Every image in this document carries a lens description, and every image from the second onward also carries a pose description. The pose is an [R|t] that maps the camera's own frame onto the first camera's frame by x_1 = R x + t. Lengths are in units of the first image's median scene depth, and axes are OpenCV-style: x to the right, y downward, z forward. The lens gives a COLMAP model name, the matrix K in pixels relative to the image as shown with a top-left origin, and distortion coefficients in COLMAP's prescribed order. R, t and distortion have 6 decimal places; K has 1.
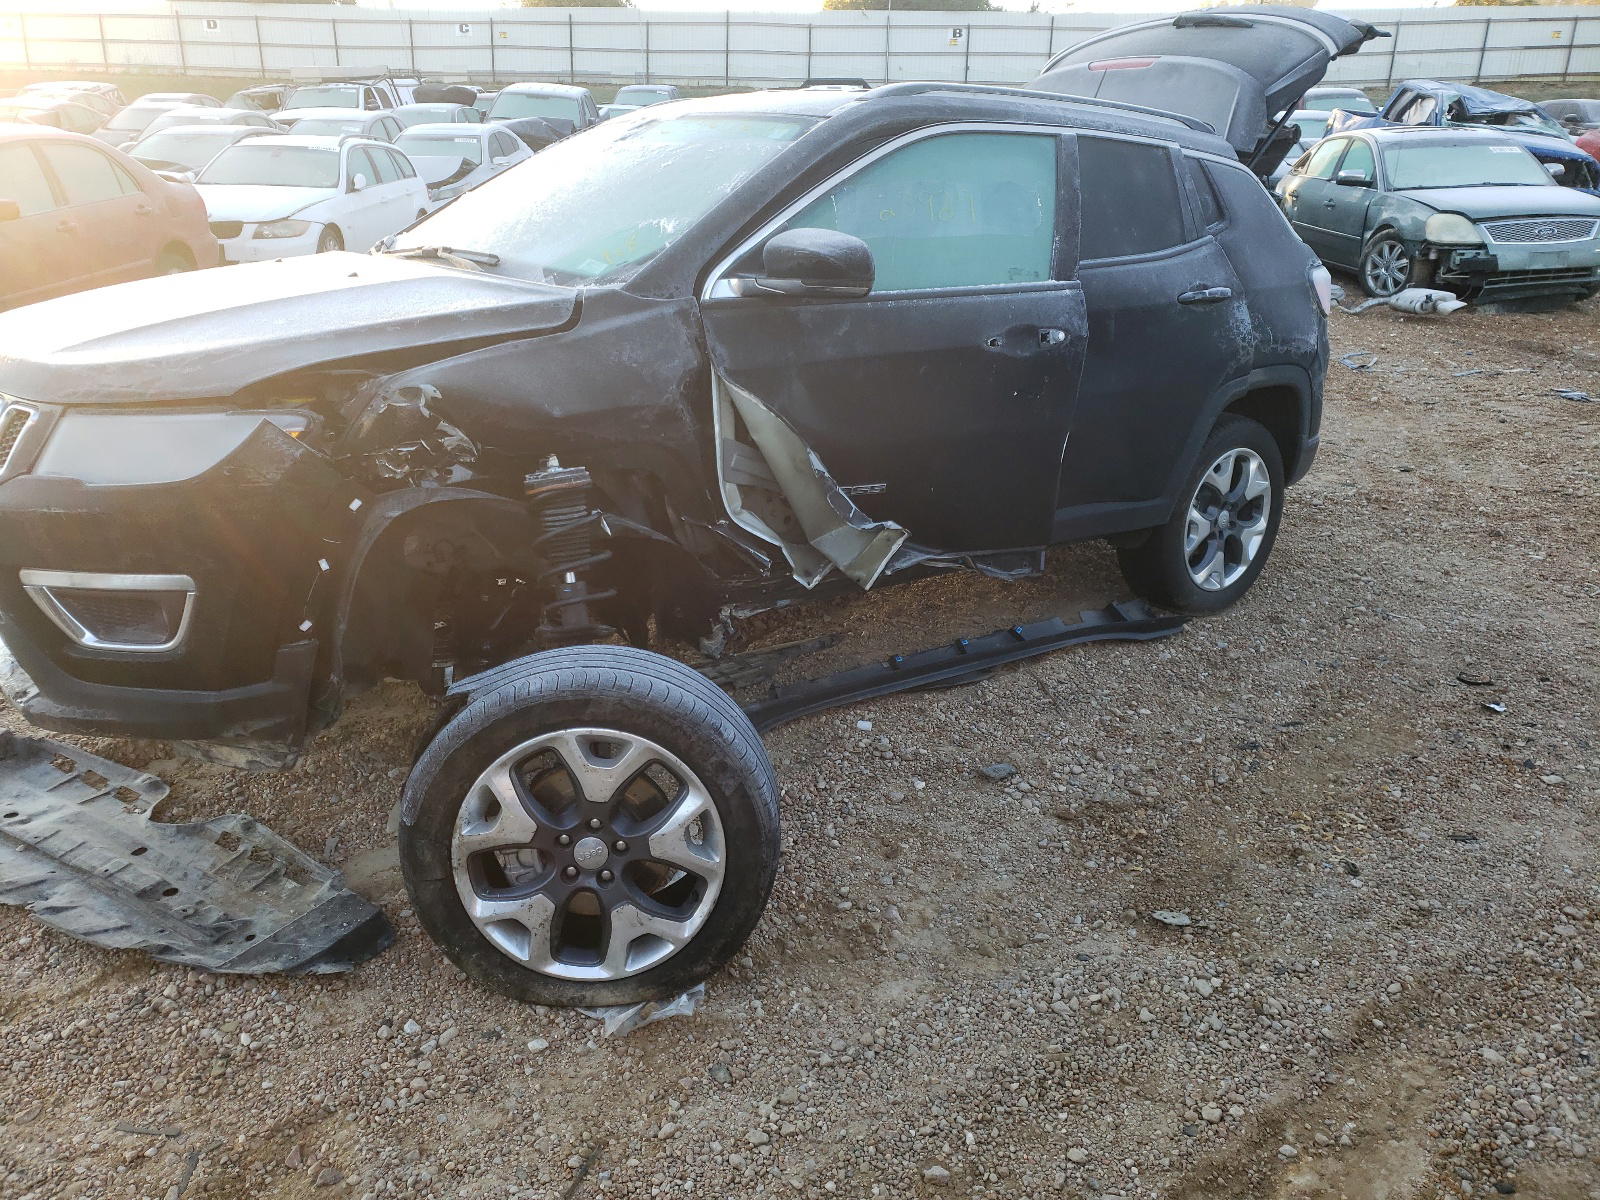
lens RADIAL K [[1397.0, 0, 780.5], [0, 1397.0, 598.6], [0, 0, 1]] dist [0.038205, -0.004826]
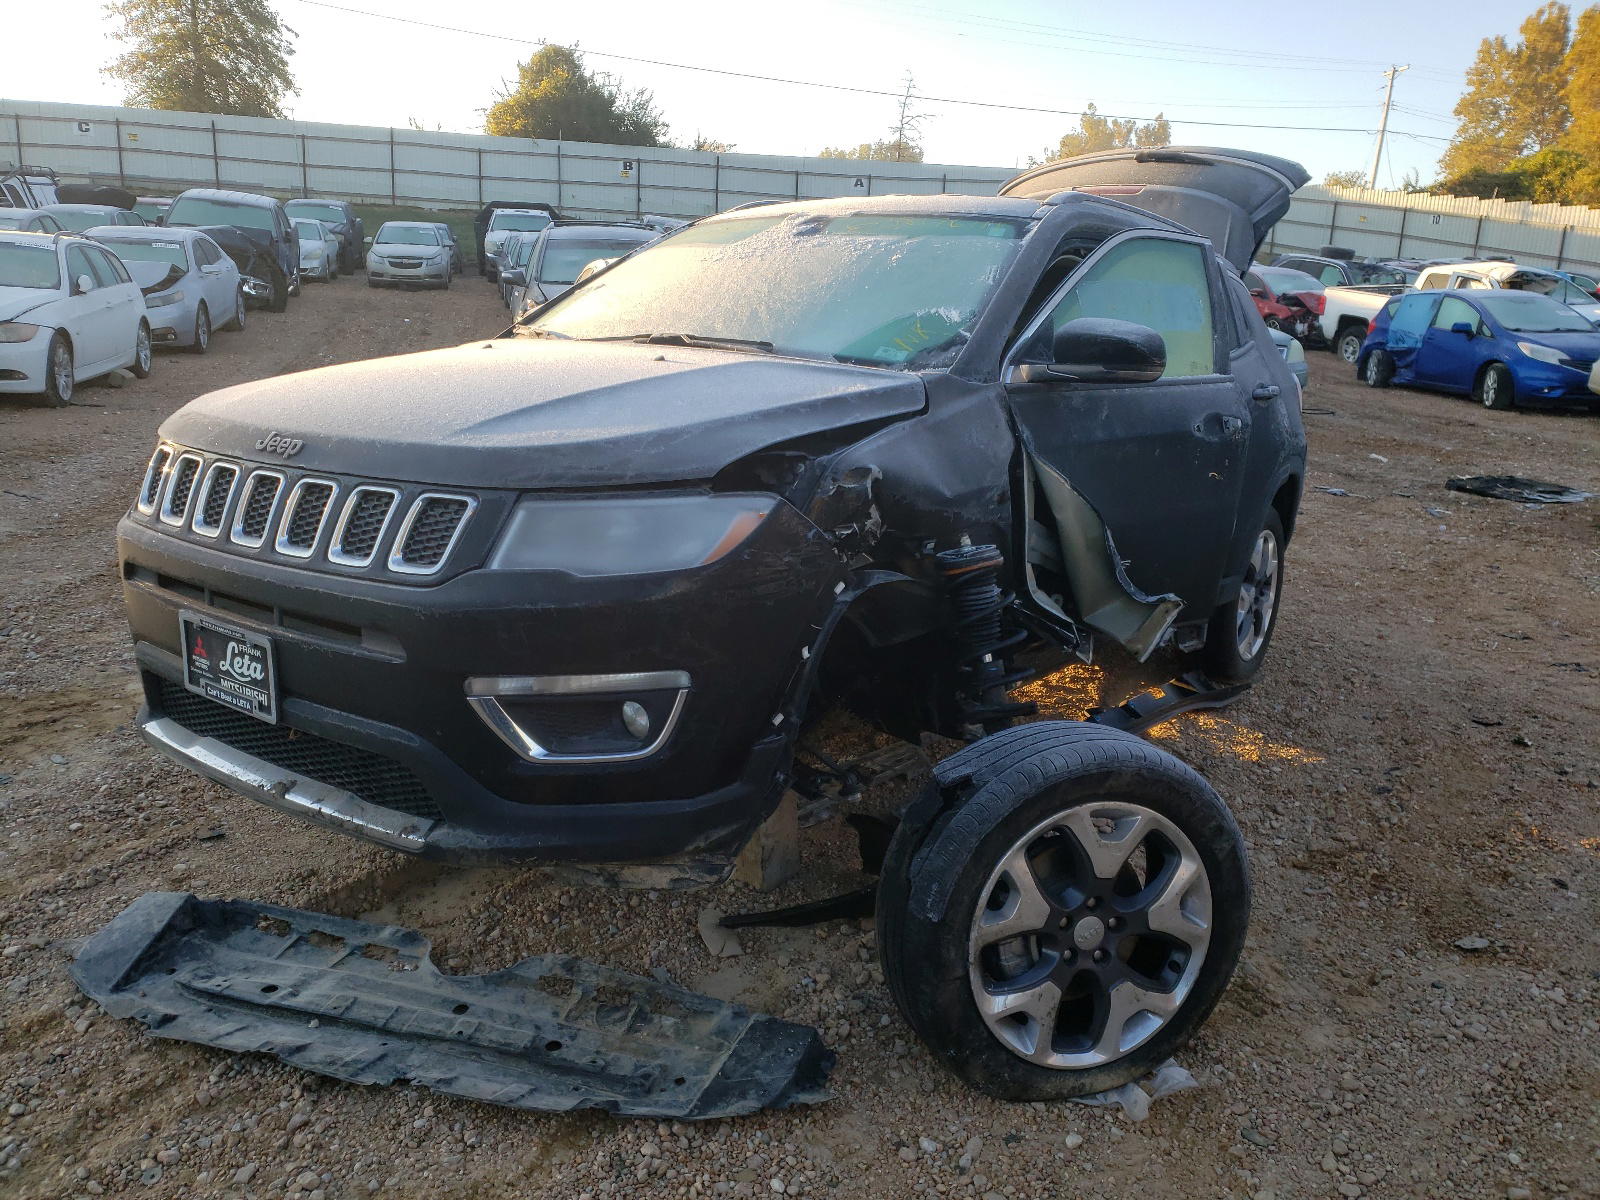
lens RADIAL K [[1397.0, 0, 780.5], [0, 1397.0, 598.6], [0, 0, 1]] dist [0.038205, -0.004826]
pose [[0.947810, -0.041431, 0.316132, -0.552947], [0.069273, 0.994595, -0.077342, 0.009276], [-0.311219, 0.095205, 0.945557, 0.102366]]
